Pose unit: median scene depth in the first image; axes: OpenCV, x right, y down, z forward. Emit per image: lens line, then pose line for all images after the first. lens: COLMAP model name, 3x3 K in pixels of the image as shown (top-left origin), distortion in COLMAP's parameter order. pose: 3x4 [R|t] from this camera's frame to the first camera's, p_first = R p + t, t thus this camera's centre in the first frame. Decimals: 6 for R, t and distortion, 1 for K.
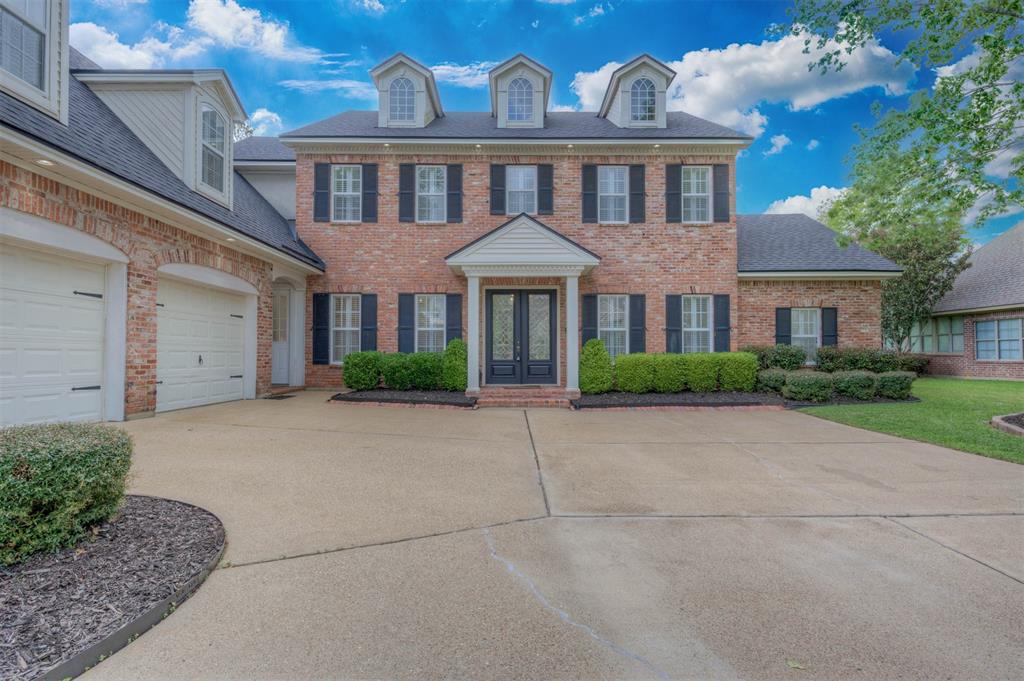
lens RADIAL K [[525.3, 0, 512.0], [0, 525.3, 340.5], [0, 0, 1]] dist [0.002118, -0.000006]
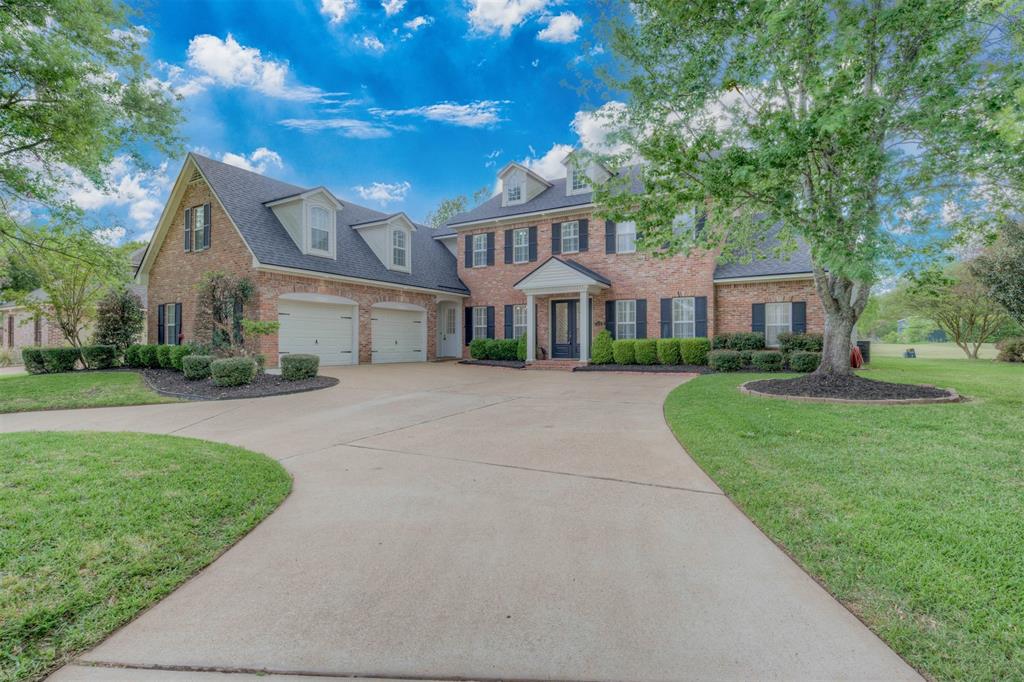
lens RADIAL K [[488.9, 0, 512.0], [0, 488.9, 341.0], [0, 0, 1]] dist [-0.000787, -0.000019]
pose [[0.855451, -0.003436, -0.517872, 0.643723], [0.014774, 0.999733, 0.017771, 0.000552], [0.517672, -0.022853, 0.855274, -0.377649]]
